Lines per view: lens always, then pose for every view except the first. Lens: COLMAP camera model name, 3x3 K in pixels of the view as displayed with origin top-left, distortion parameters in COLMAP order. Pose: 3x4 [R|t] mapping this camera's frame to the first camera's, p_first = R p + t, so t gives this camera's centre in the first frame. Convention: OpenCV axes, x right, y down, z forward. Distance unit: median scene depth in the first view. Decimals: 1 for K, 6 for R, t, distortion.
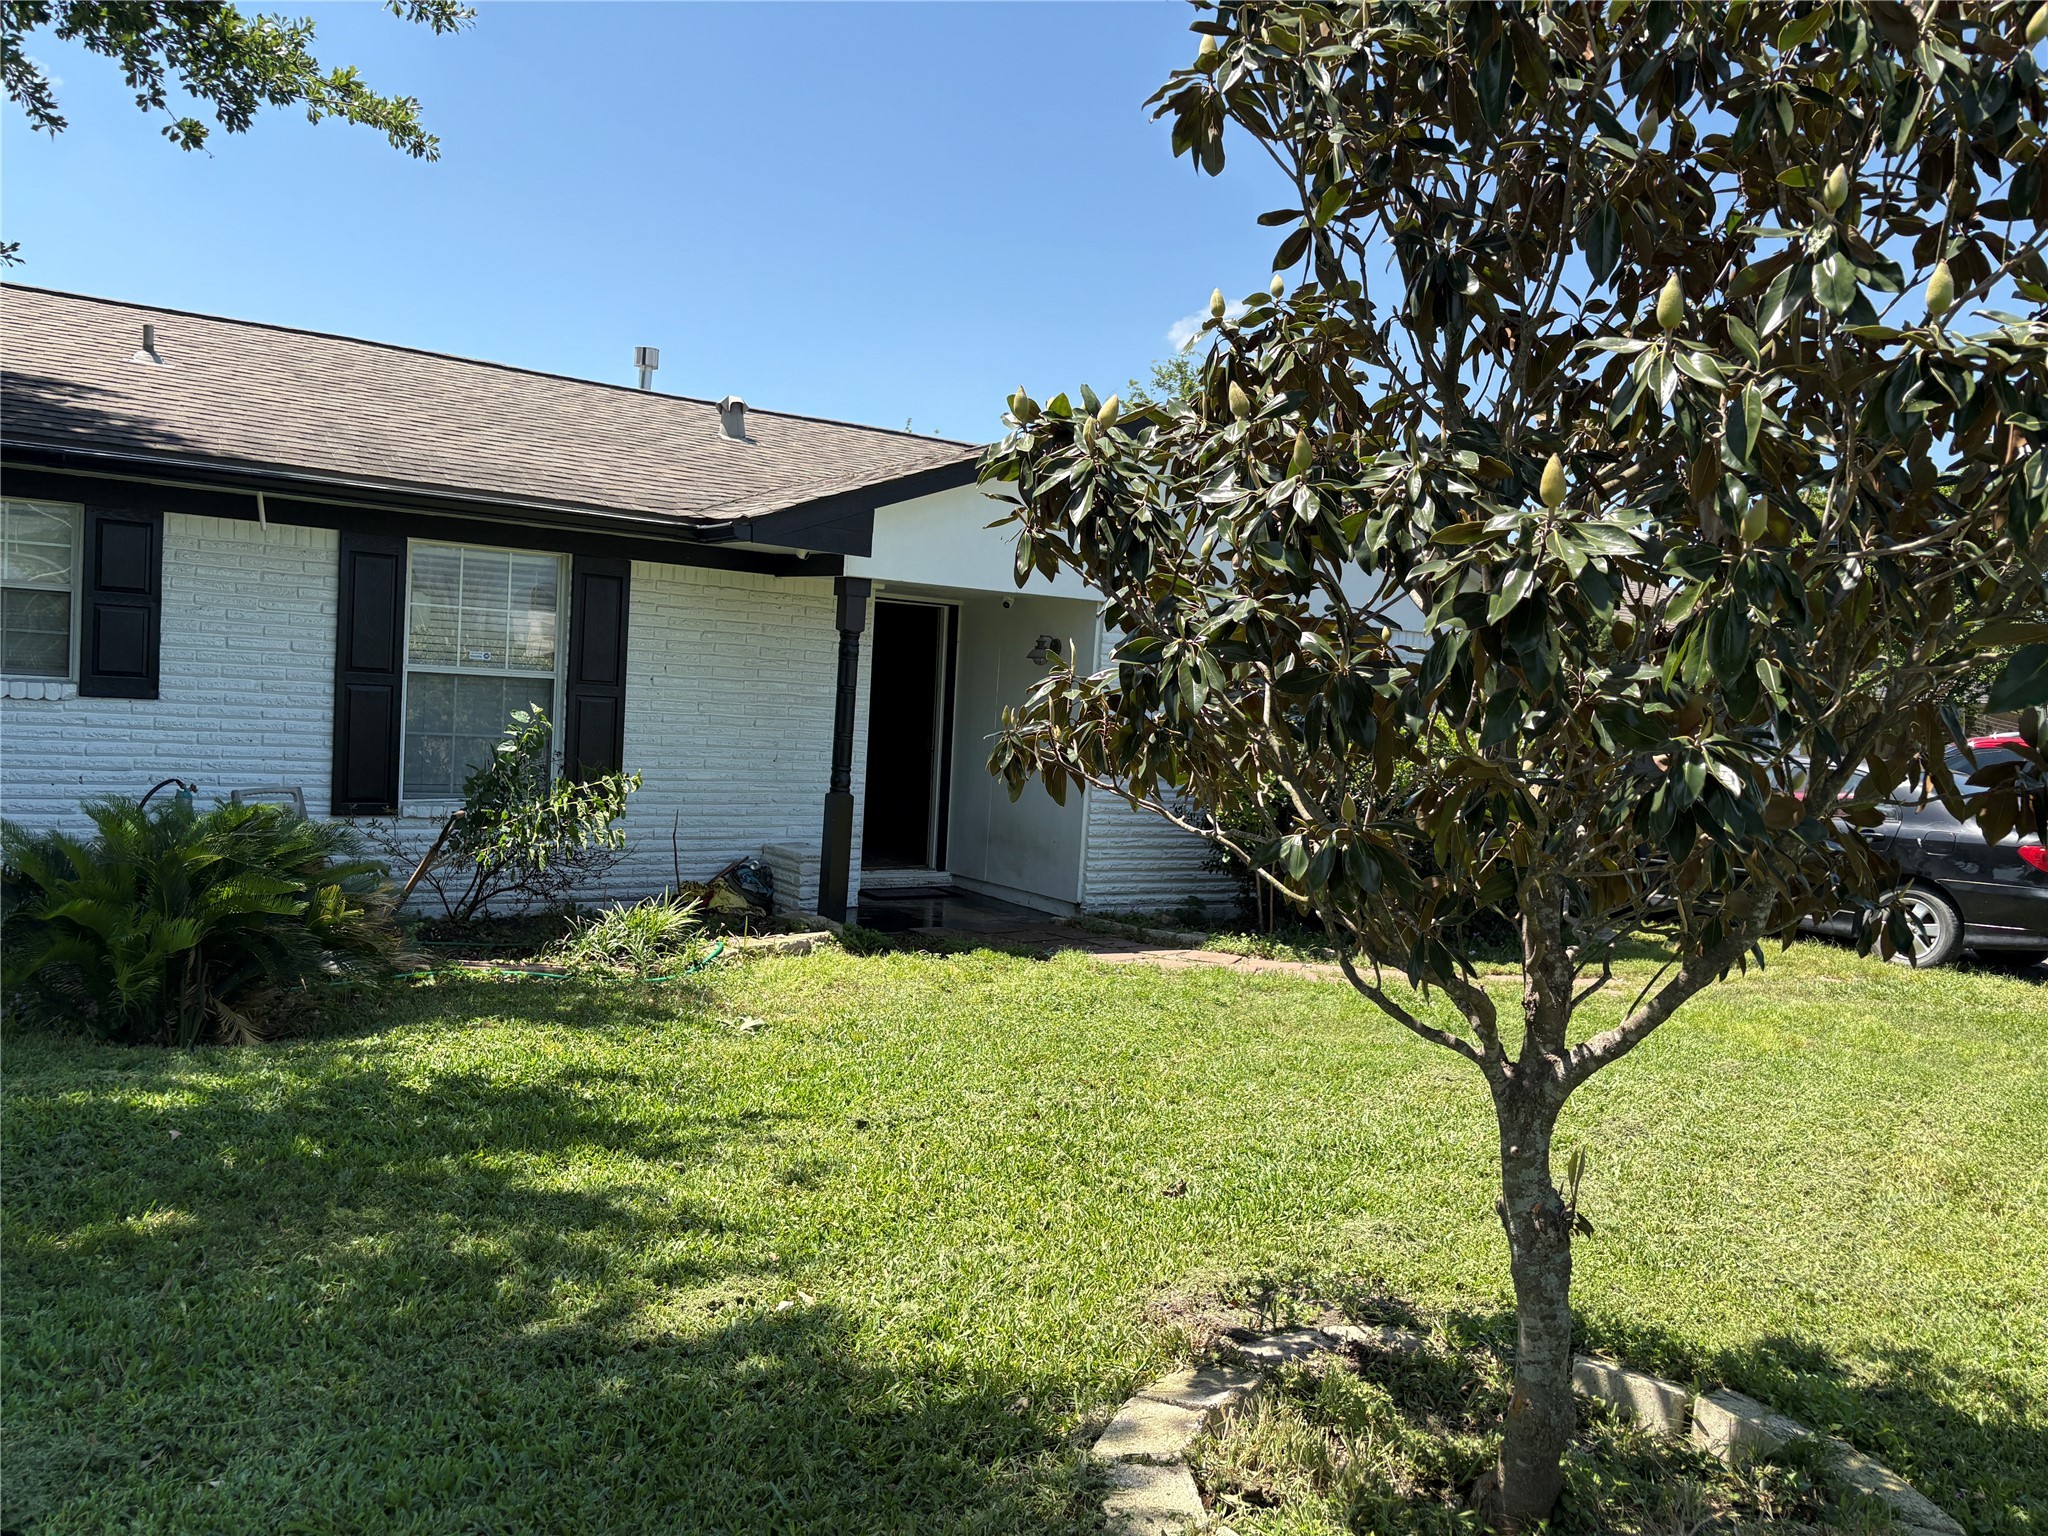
lens RADIAL K [[1582.8, 0, 1032.7], [0, 1582.8, 766.0], [0, 0, 1]] dist [0.047216, -0.051493]
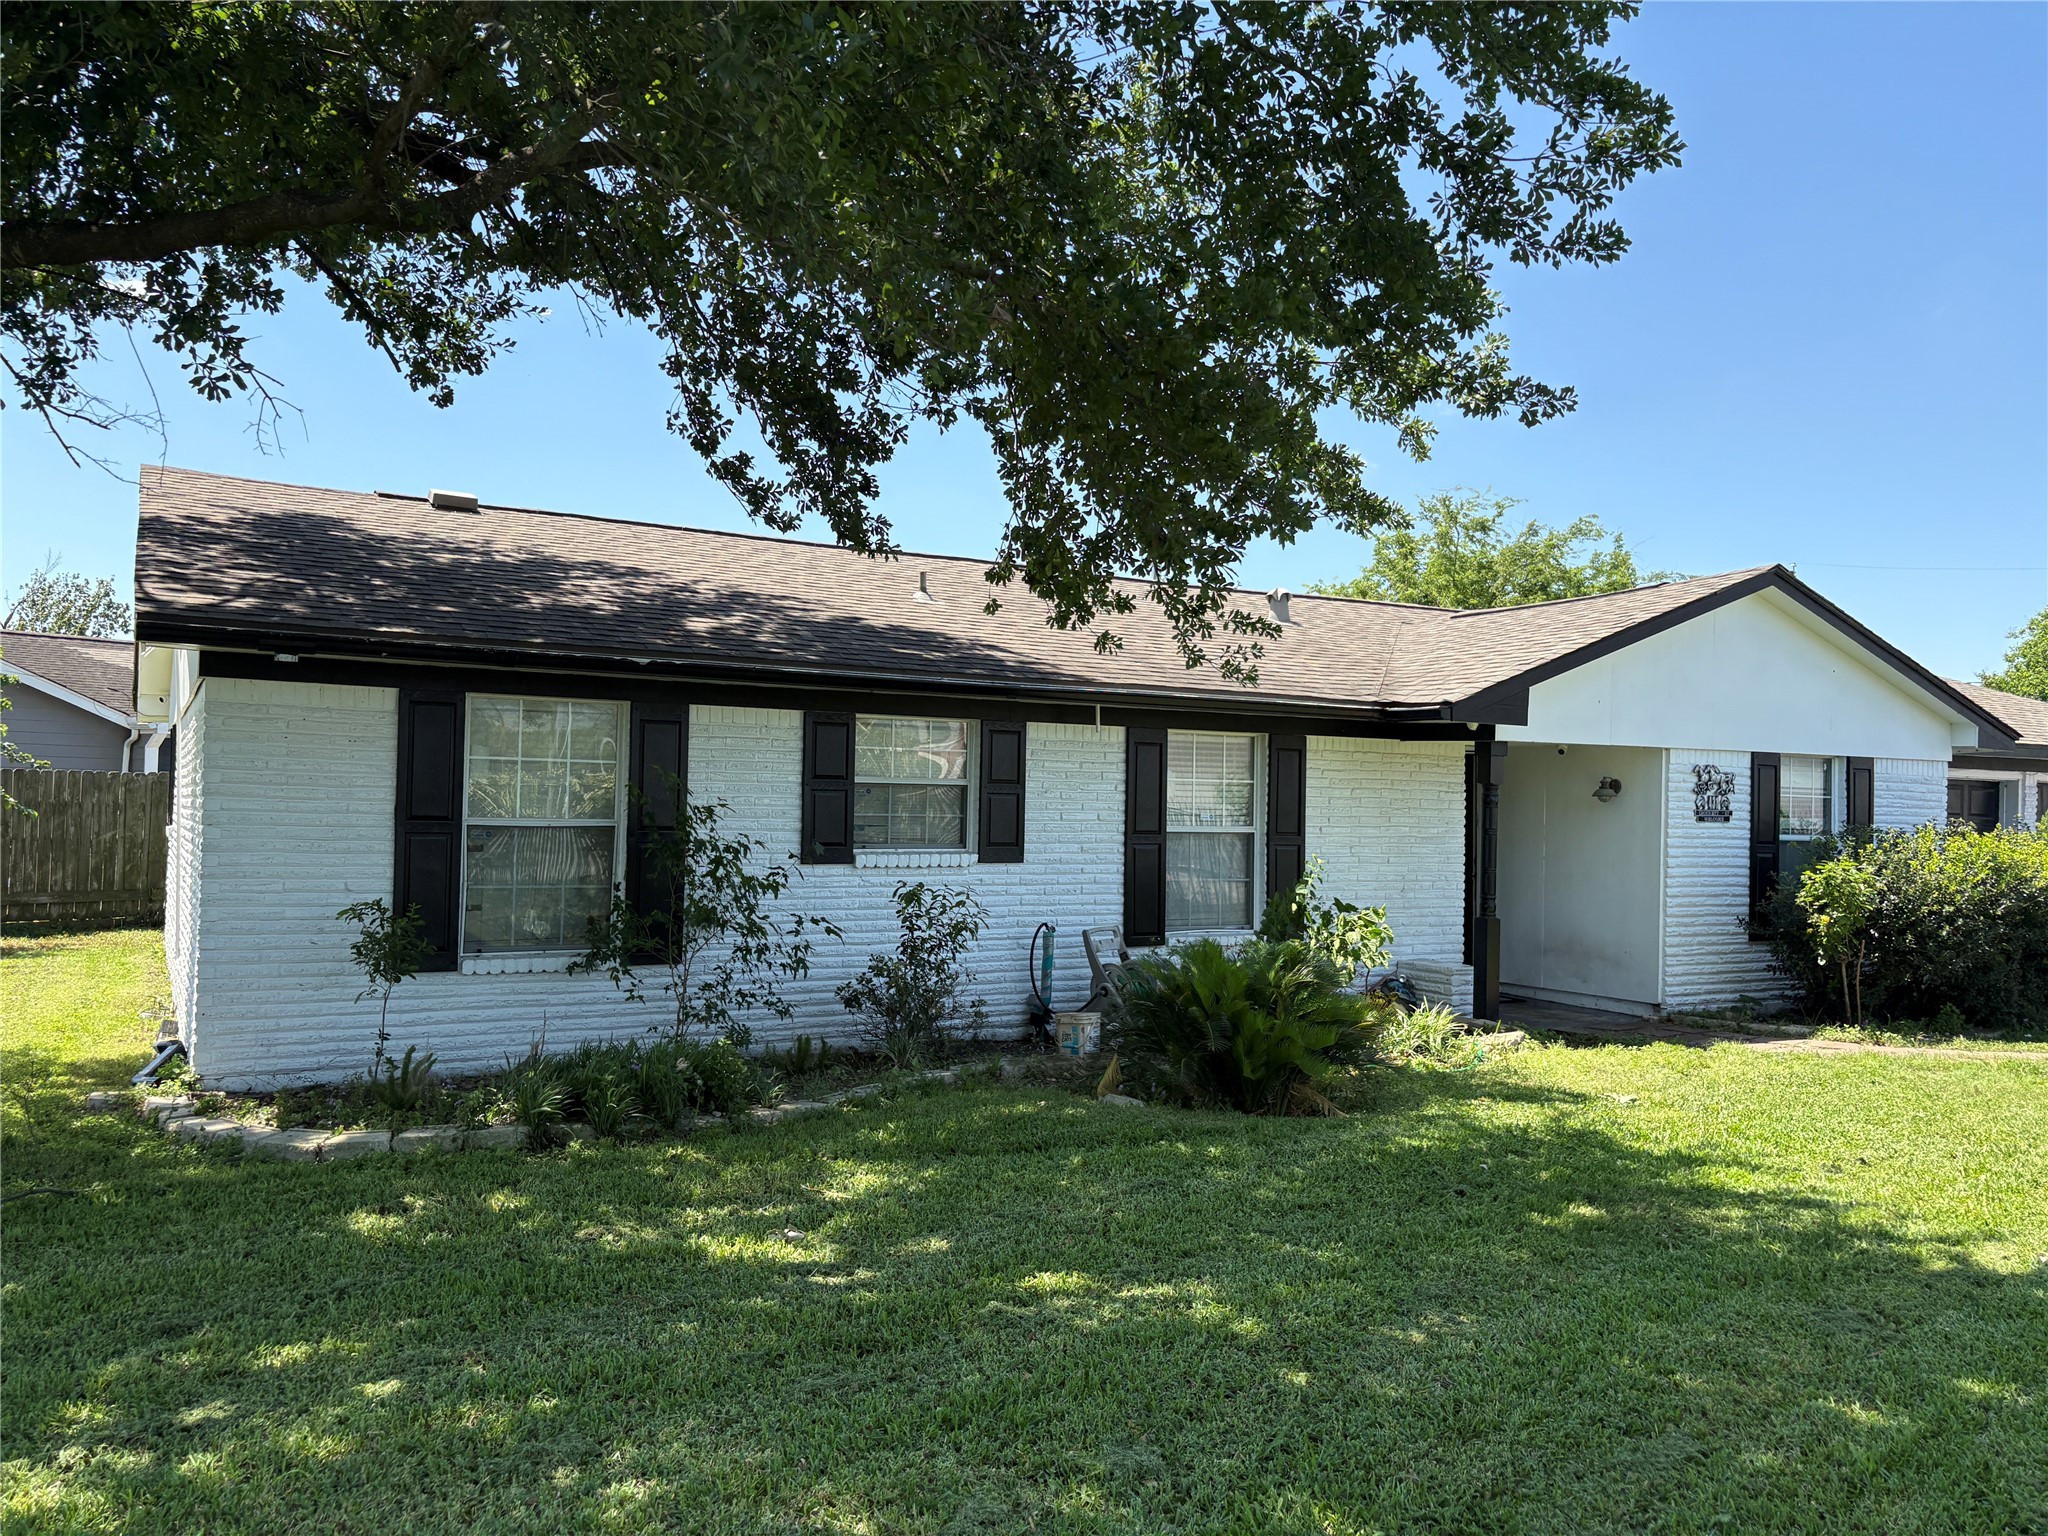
lens RADIAL K [[1582.8, 0, 1045.8], [0, 1582.8, 764.5], [0, 0, 1]] dist [0.047216, -0.051493]
pose [[0.996298, -0.040231, -0.075967, -0.382690], [0.035065, 0.997059, -0.068148, -0.030336], [0.078486, 0.065232, 0.994779, -0.267333]]
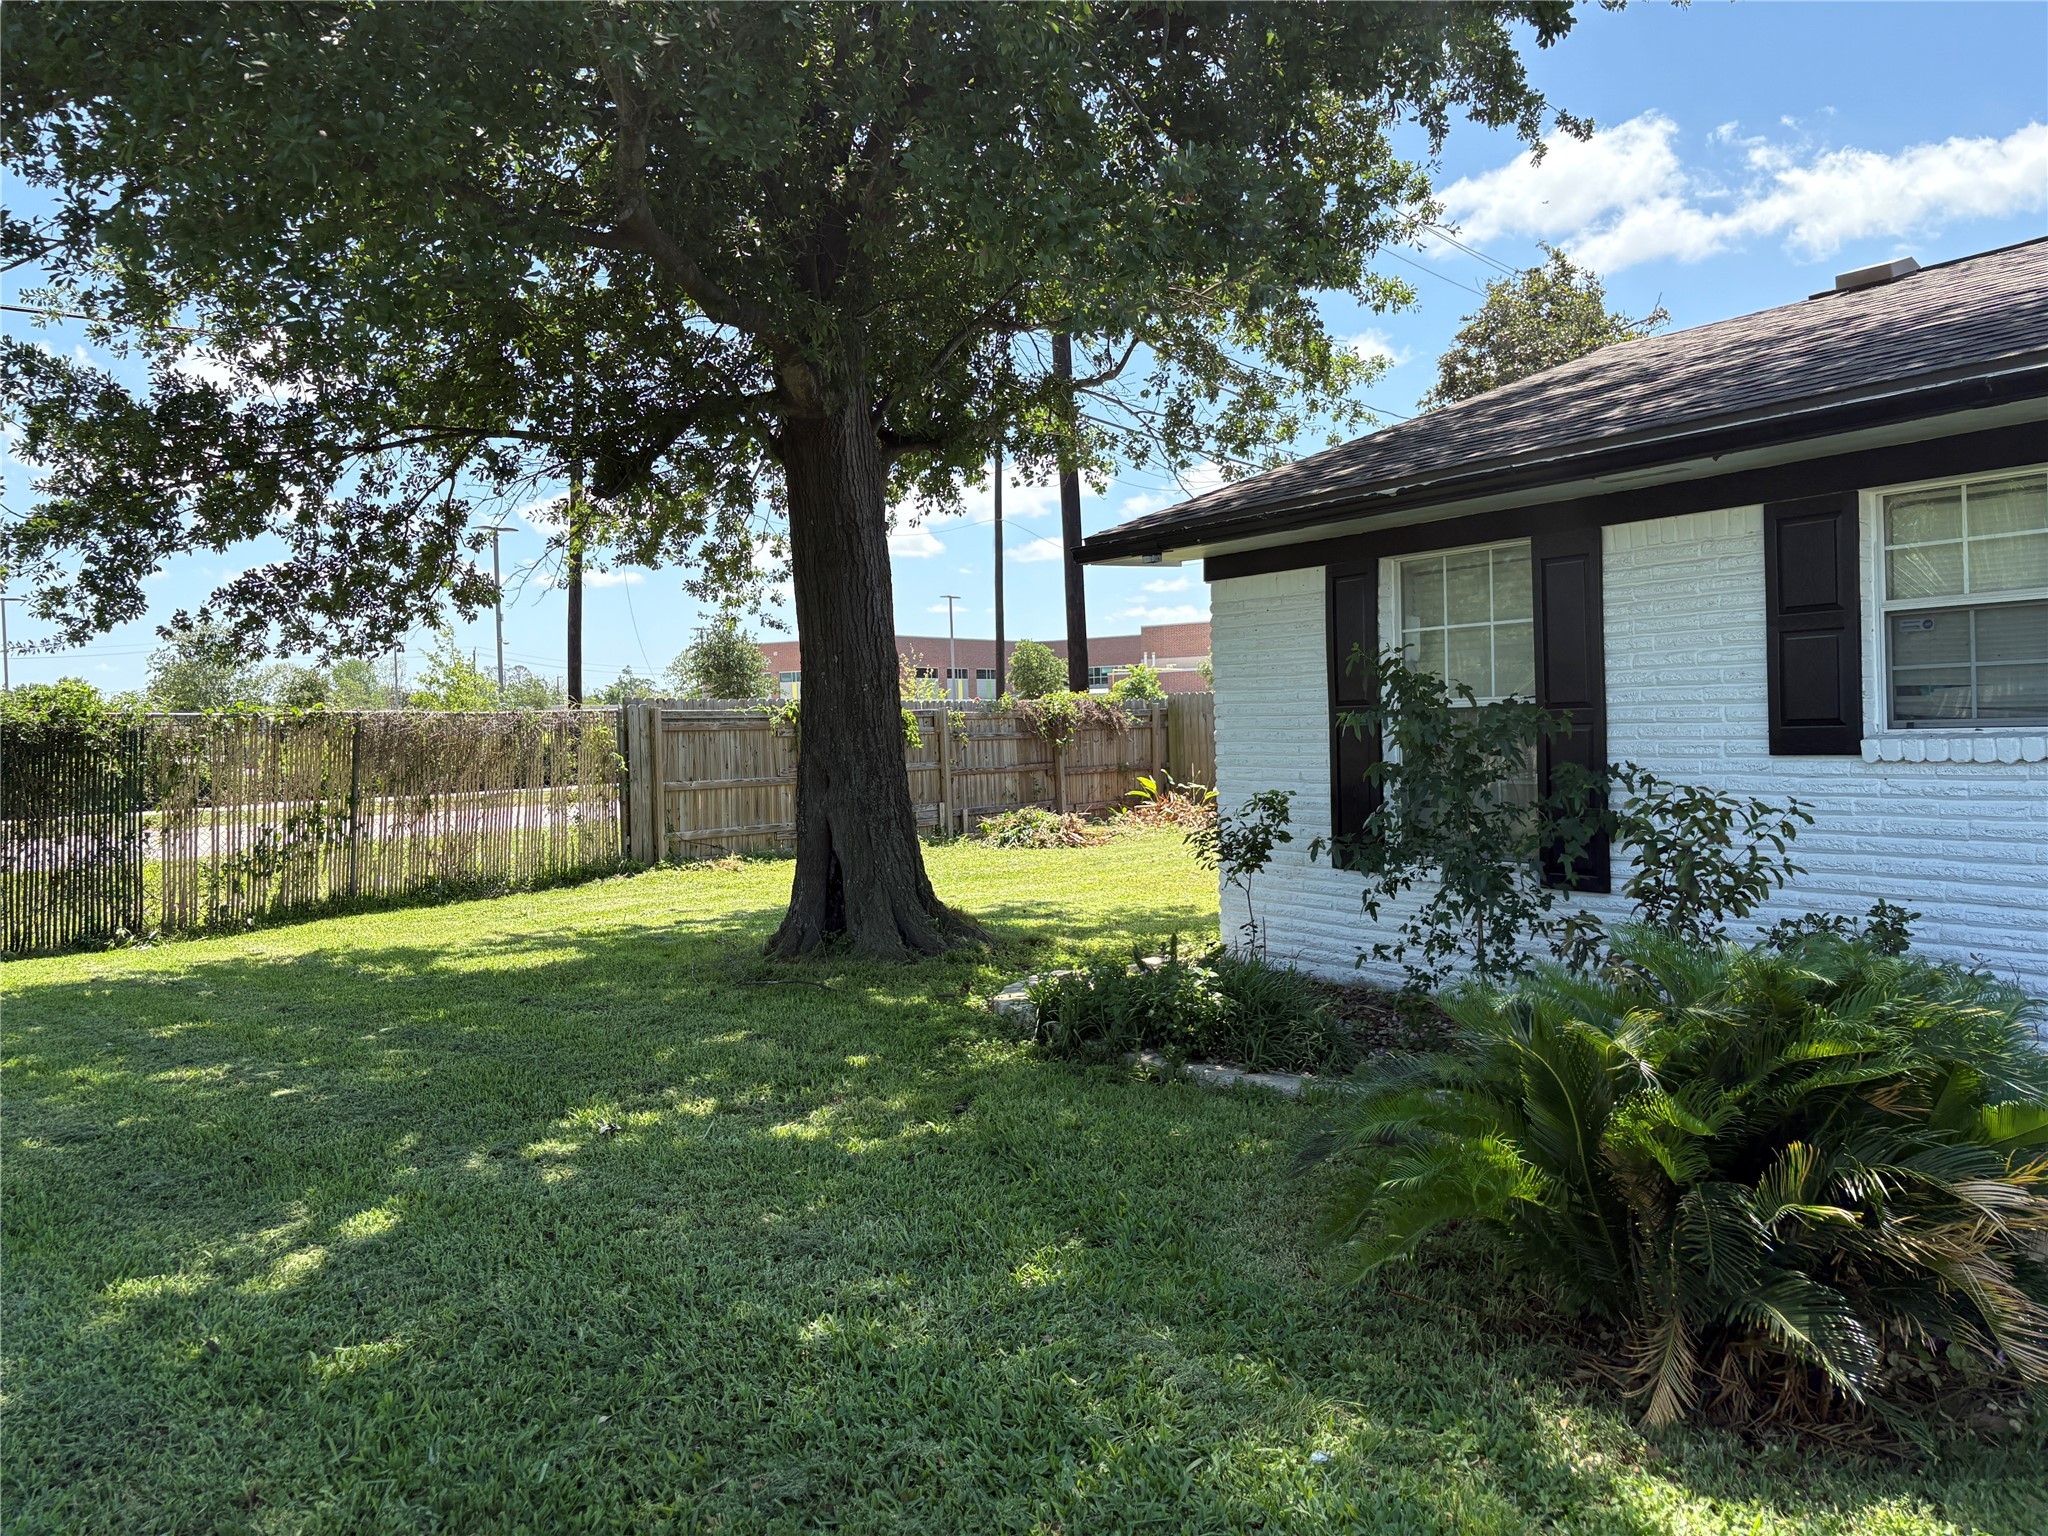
lens RADIAL K [[1582.8, 0, 1019.9], [0, 1582.8, 764.5], [0, 0, 1]] dist [0.047216, -0.051493]
pose [[-0.029639, -0.032275, -0.999039, 0.044117], [-0.007241, 0.999459, -0.032074, -0.013246], [0.999534, 0.006283, -0.029857, 0.496741]]
